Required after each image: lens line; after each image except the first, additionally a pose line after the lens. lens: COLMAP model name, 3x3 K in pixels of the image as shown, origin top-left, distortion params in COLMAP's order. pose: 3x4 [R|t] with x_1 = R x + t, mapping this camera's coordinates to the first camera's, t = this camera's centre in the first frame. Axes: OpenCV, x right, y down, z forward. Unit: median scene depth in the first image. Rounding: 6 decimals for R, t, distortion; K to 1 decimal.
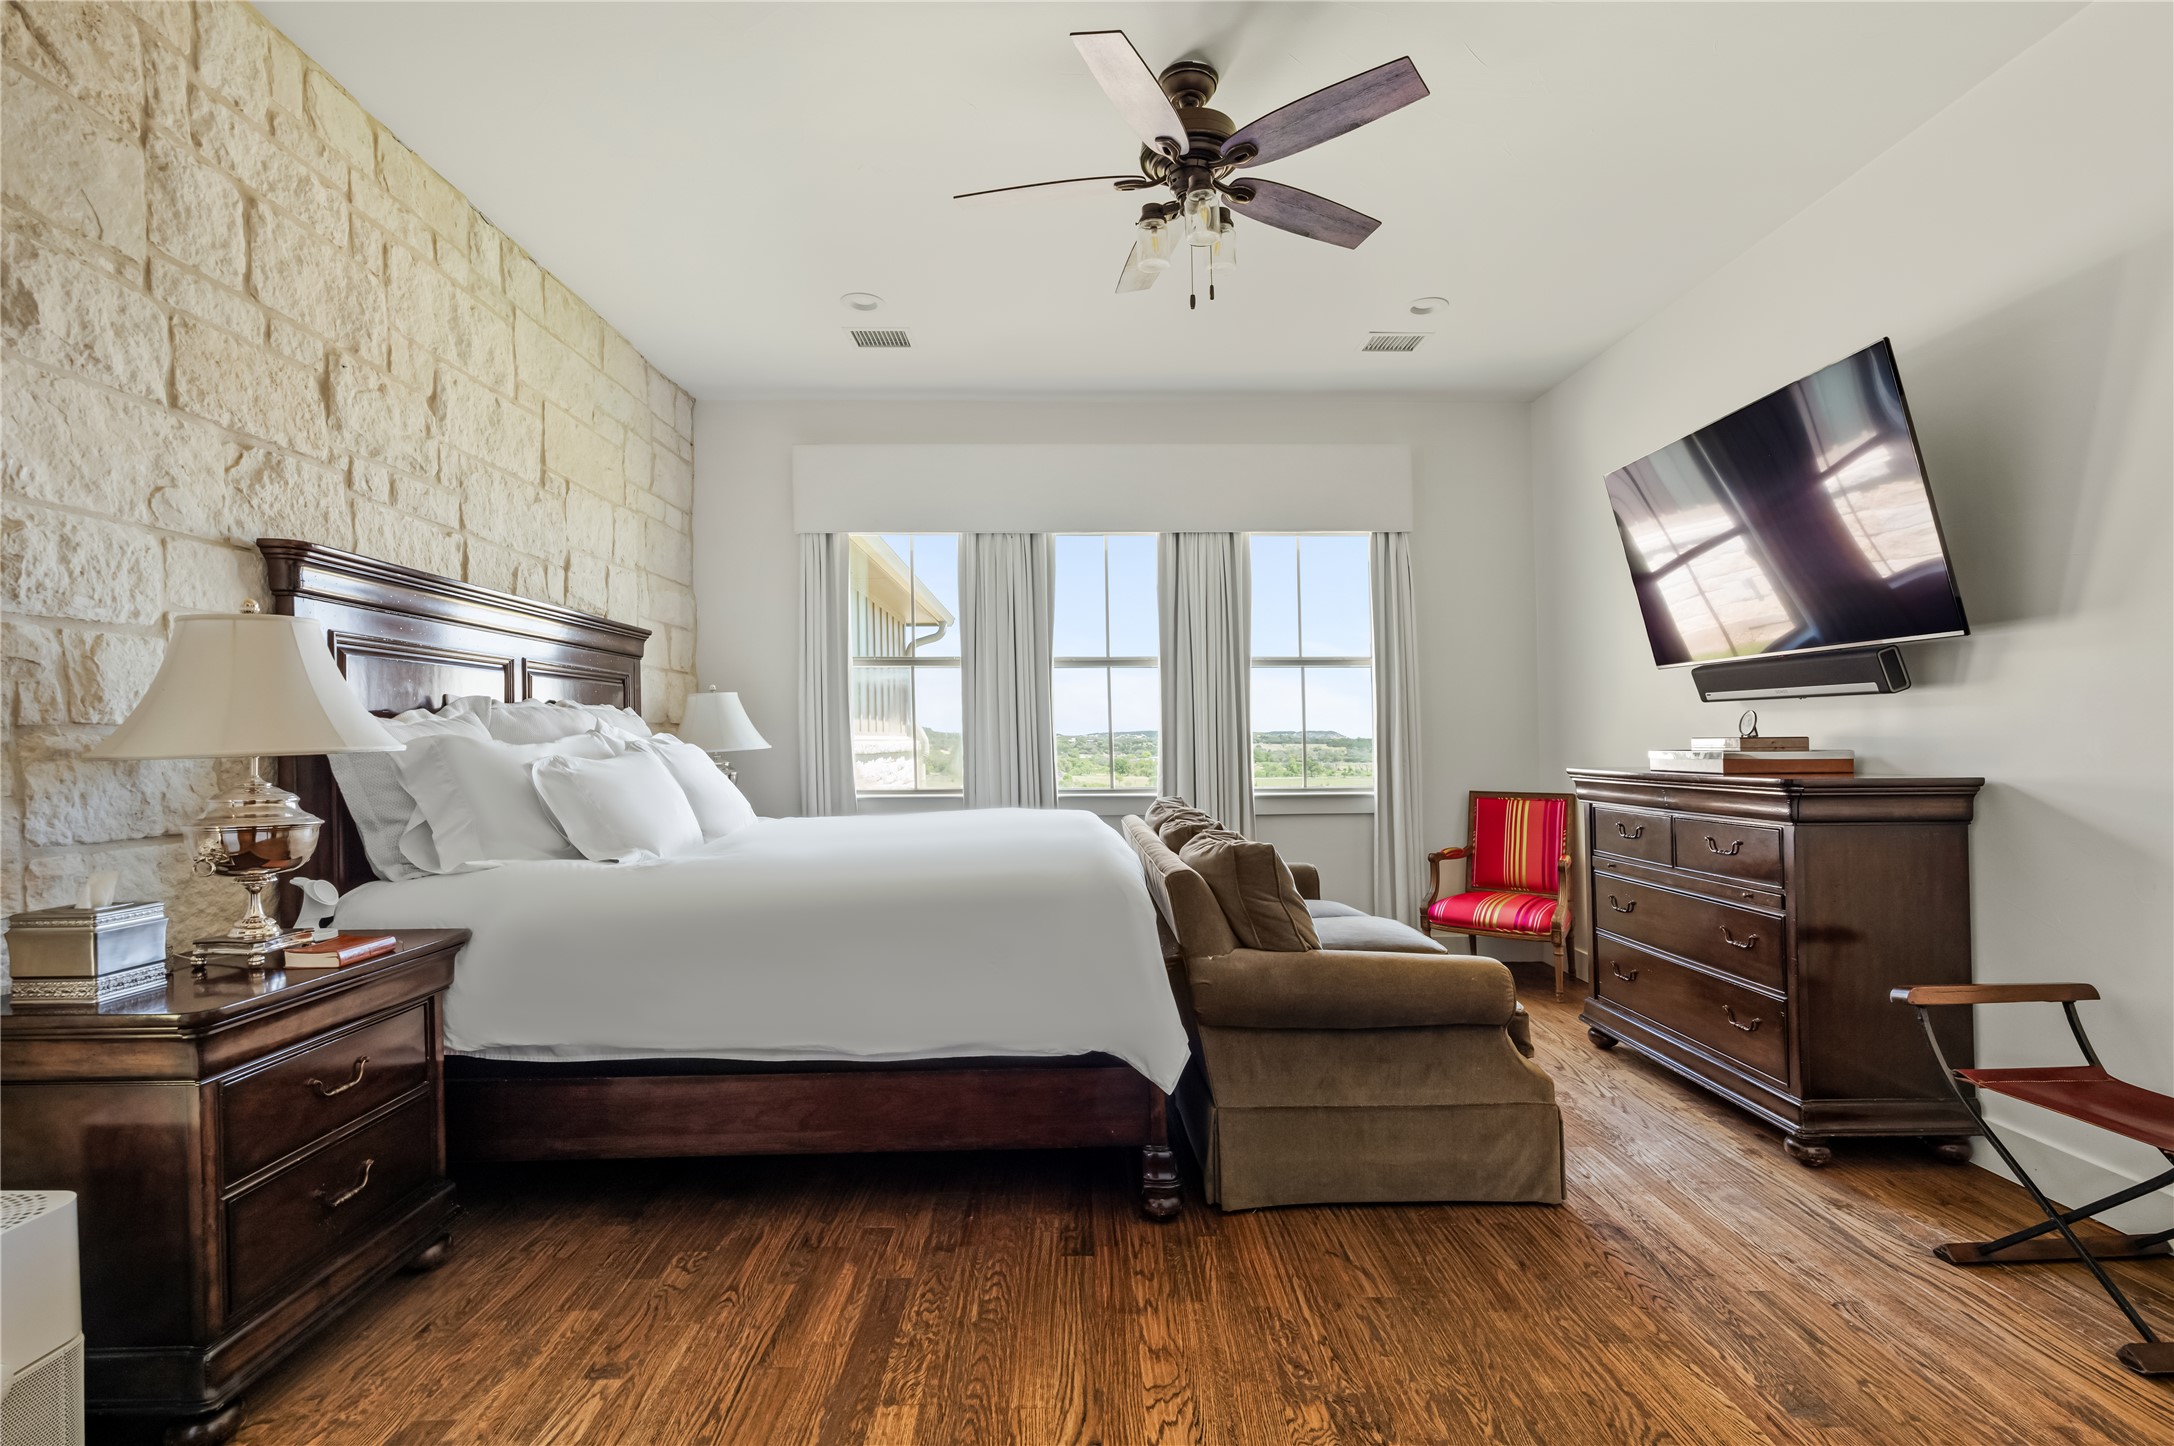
lens RADIAL K [[1009.2, 0, 1095.4], [0, 1009.2, 728.7], [0, 0, 1]] dist [0.001467, -0.000983]
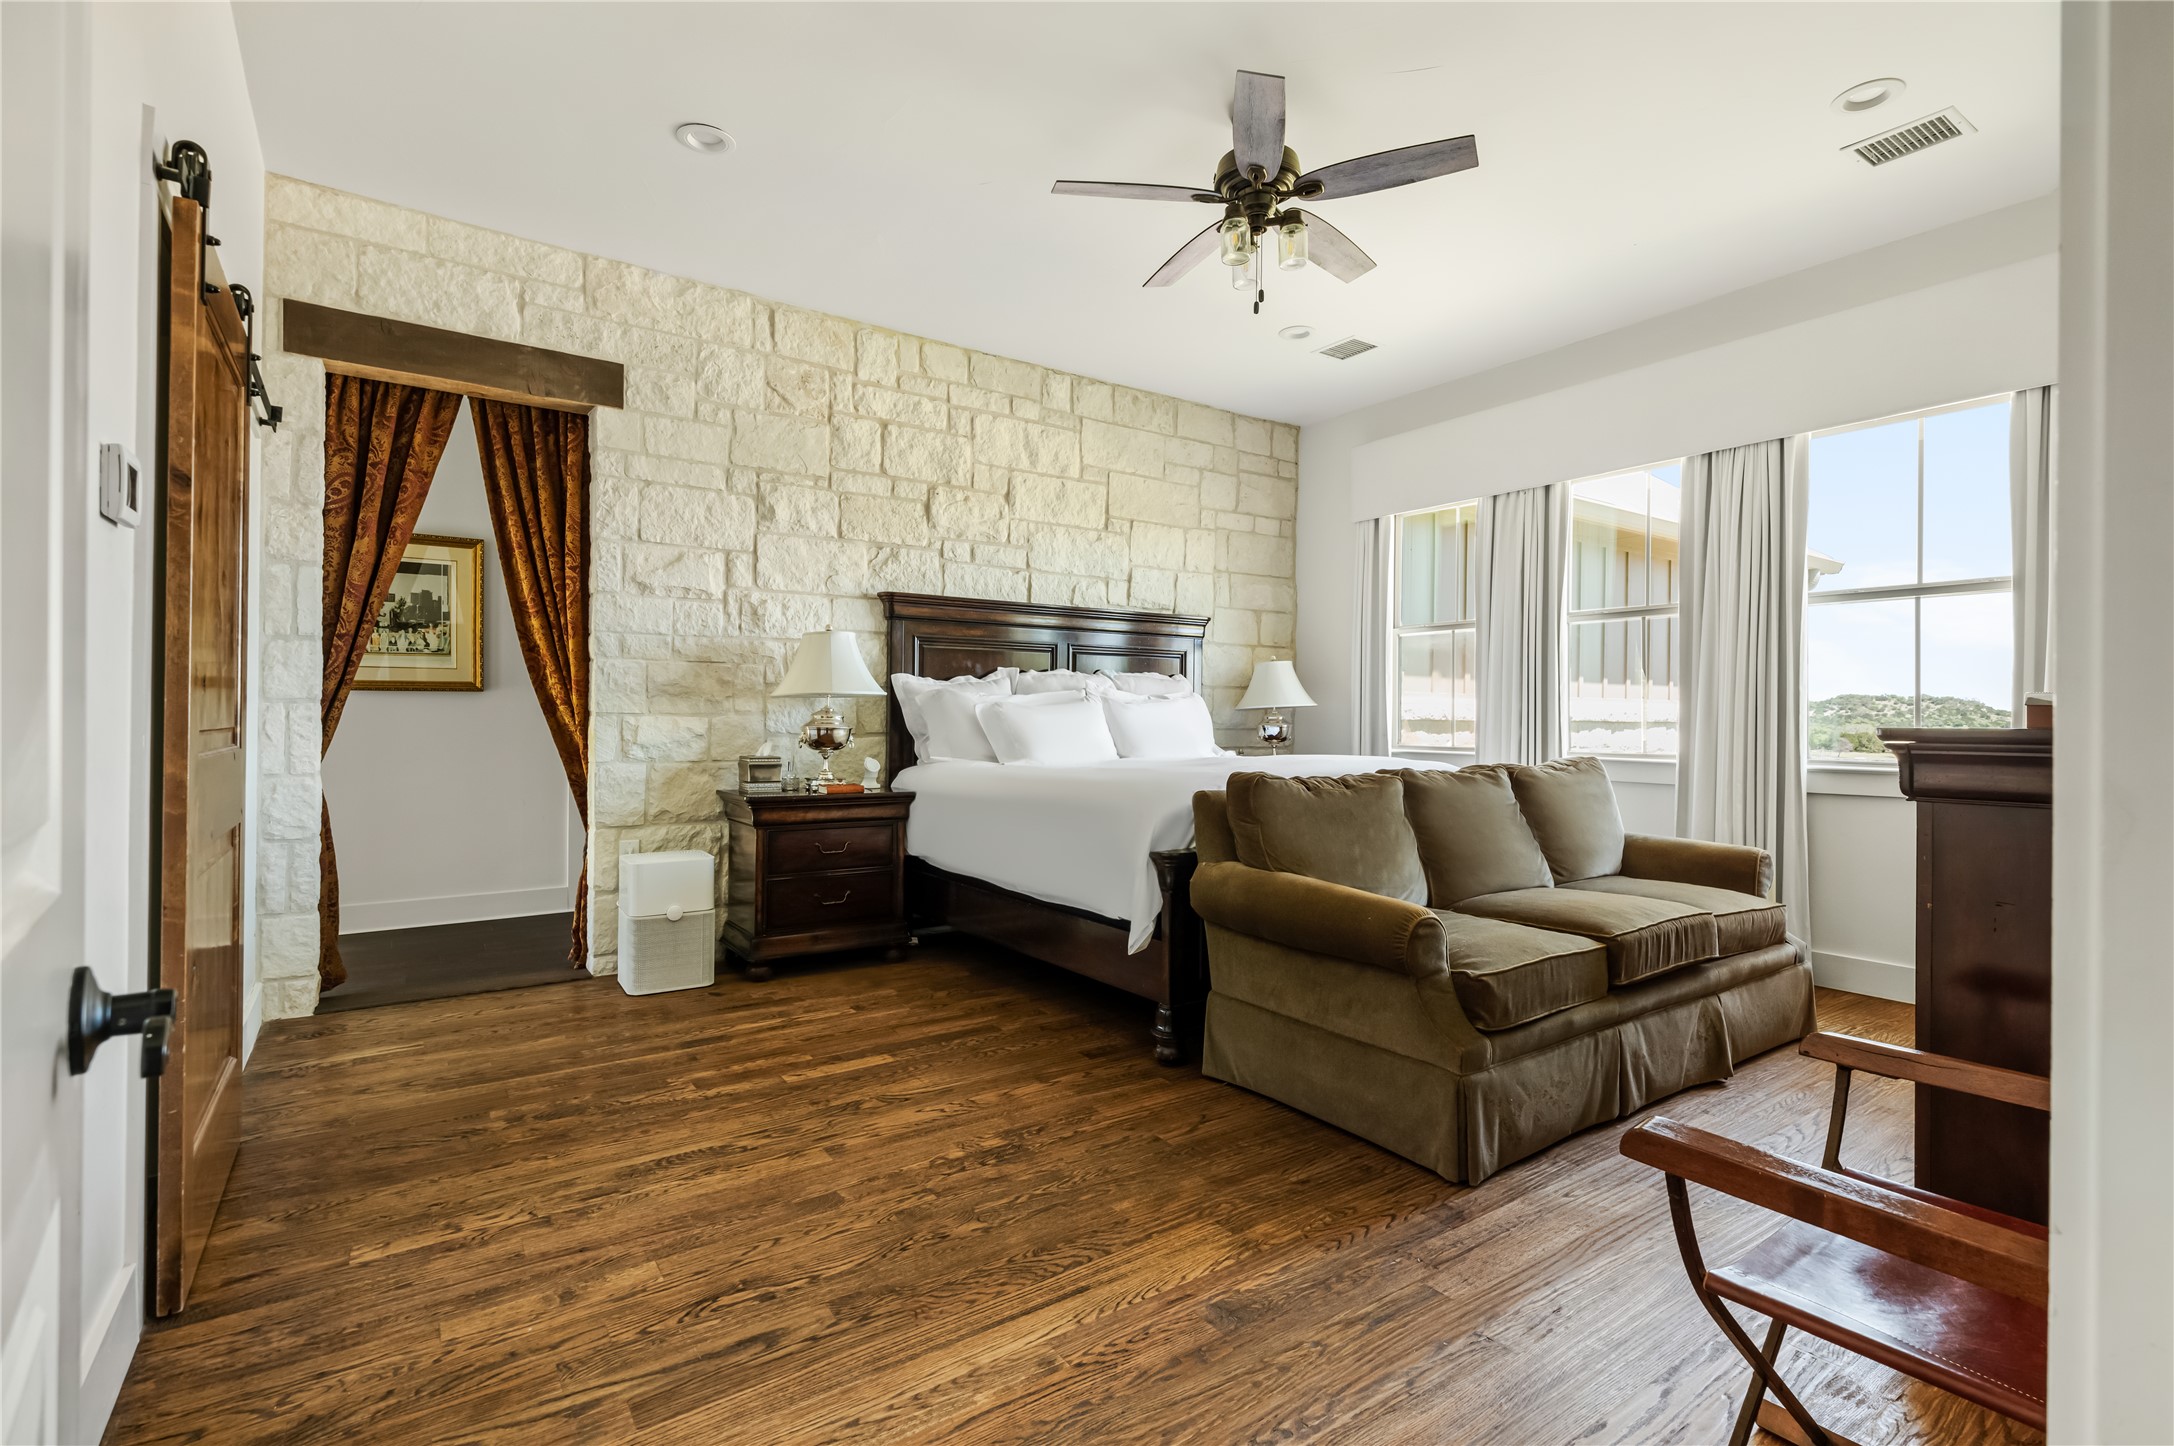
lens RADIAL K [[1002.8, 0, 1087.7], [0, 1002.8, 701.4], [0, 0, 1]] dist [-0.000747, -0.000189]
pose [[0.553600, -0.004679, -0.832769, 1.062238], [-0.000963, 0.999980, -0.006258, 0.041945], [0.832782, 0.004266, 0.553585, 0.225971]]
